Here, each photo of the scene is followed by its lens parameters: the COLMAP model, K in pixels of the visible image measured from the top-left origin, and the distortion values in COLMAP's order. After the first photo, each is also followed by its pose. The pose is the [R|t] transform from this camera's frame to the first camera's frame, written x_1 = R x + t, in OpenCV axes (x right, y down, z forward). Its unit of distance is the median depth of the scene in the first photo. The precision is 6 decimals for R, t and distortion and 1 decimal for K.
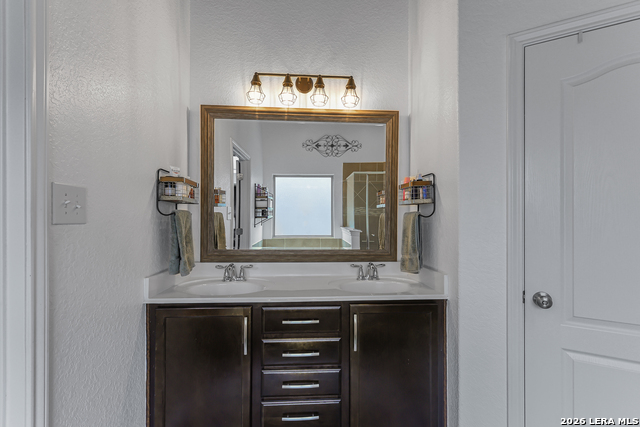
lens RADIAL K [[280.2, 0, 320.1], [0, 280.2, 218.2], [0, 0, 1]] dist [0.003370, 0.000056]
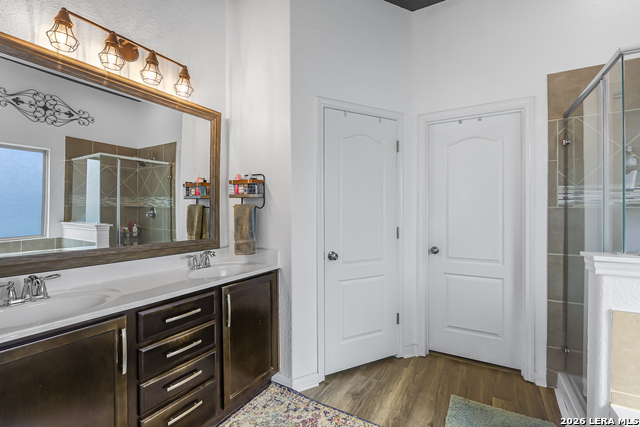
lens RADIAL K [[280.2, 0, 321.4], [0, 280.2, 211.0], [0, 0, 1]] dist [0.003370, 0.000056]
pose [[0.572423, -0.002575, 0.819955, -0.428477], [-0.000115, 0.999995, 0.003220, 0.003189], [-0.819959, -0.001937, 0.572420, 0.035740]]
